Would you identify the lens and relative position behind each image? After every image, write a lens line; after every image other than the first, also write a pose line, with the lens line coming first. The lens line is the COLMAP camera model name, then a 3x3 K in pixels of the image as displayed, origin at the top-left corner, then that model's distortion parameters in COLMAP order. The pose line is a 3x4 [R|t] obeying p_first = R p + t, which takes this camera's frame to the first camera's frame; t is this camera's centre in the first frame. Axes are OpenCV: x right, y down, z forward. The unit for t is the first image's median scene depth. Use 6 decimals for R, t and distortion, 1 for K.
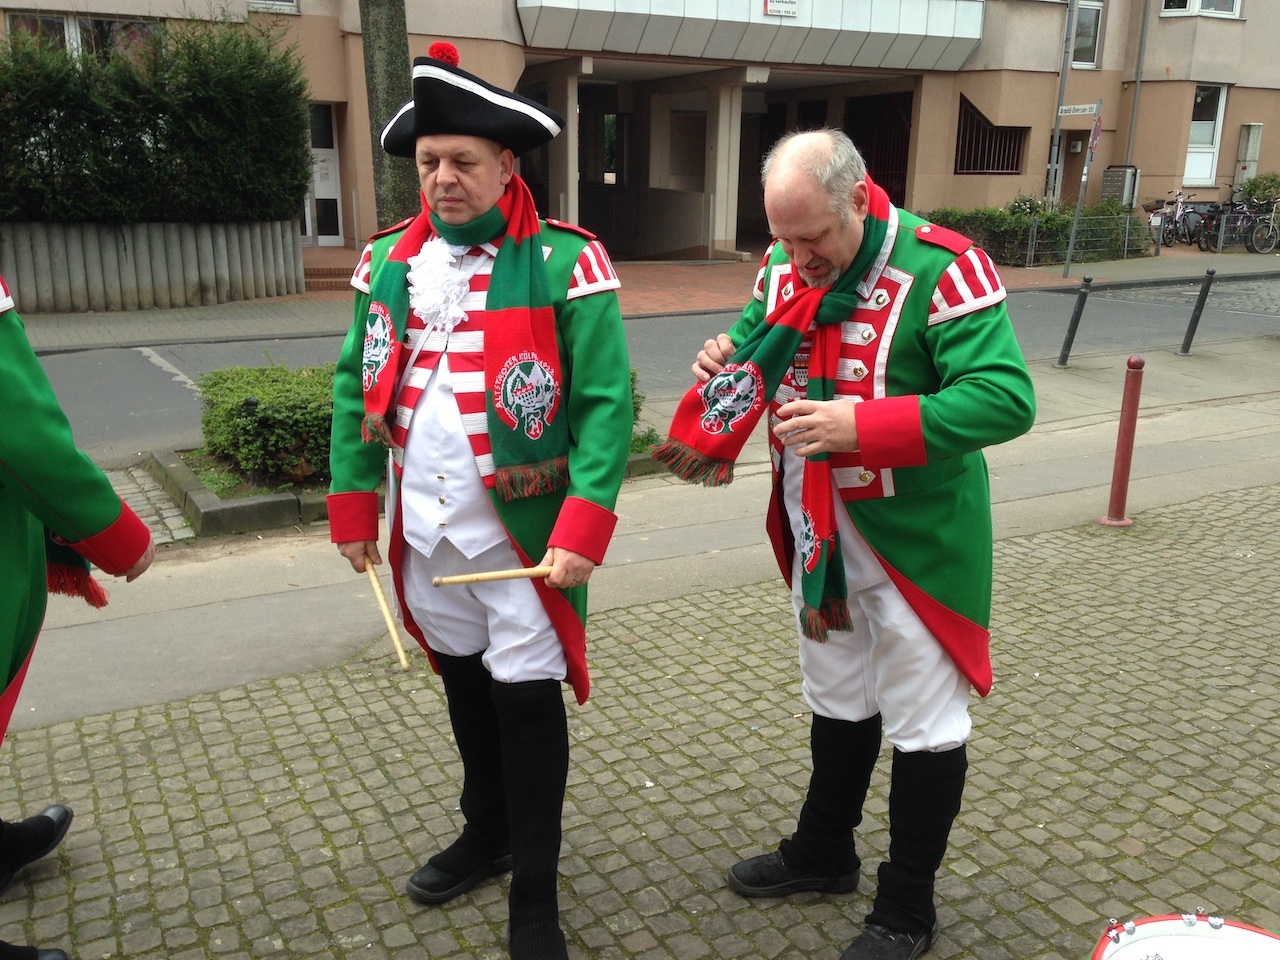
lens RADIAL K [[1208.1, 0, 638.8], [0, 1208.1, 482.0], [0, 0, 1]] dist [0.014036, 0.000000]
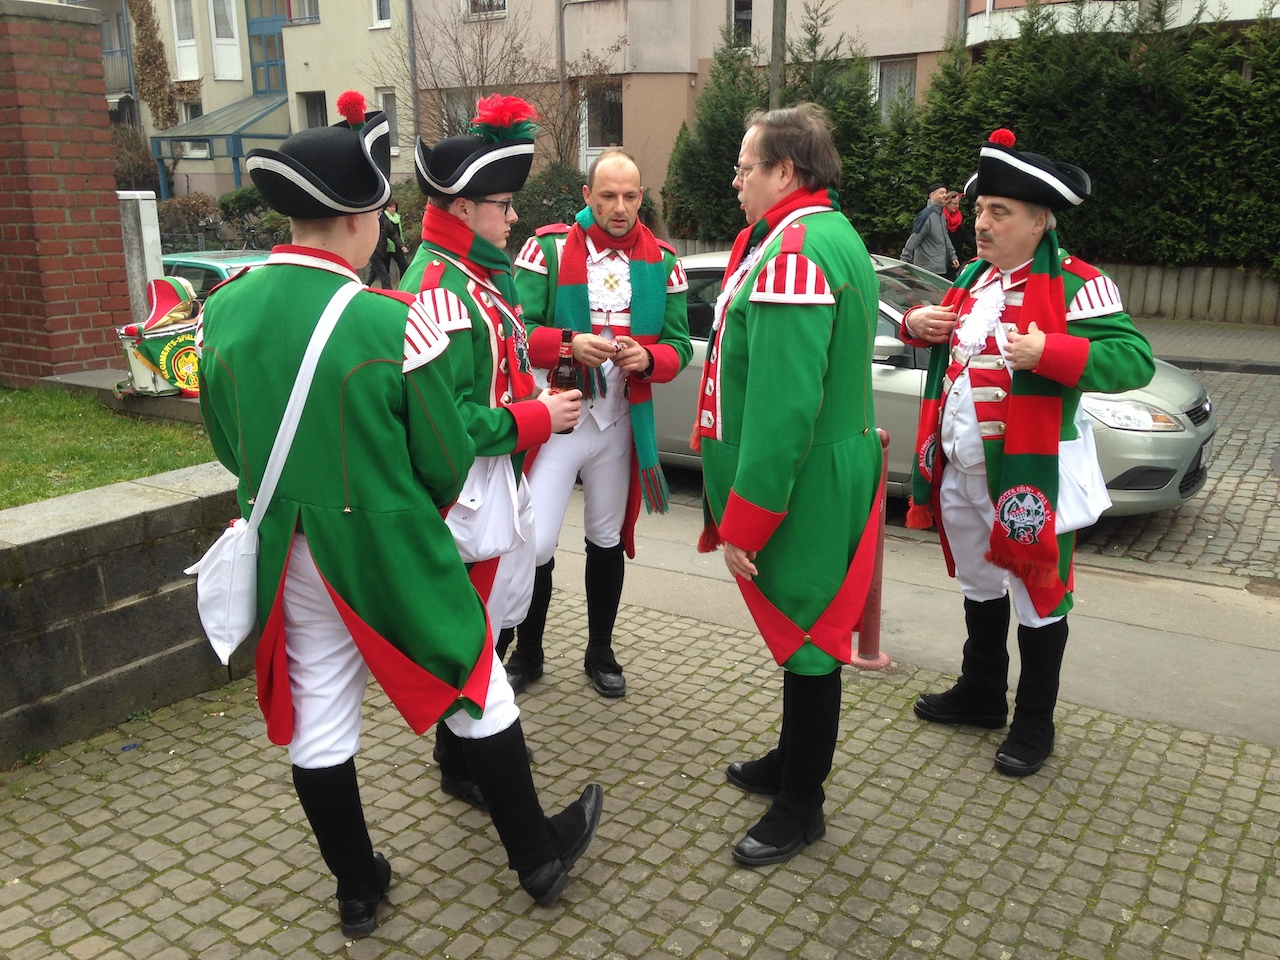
lens RADIAL K [[1208.1, 0, 638.9], [0, 1208.1, 481.8], [0, 0, 1]] dist [0.014036, 0.000000]
pose [[0.423612, 0.206454, -0.882003, 0.320579], [-0.216890, 0.968476, 0.122526, -0.045608], [0.879495, 0.139394, 0.455036, 0.197145]]
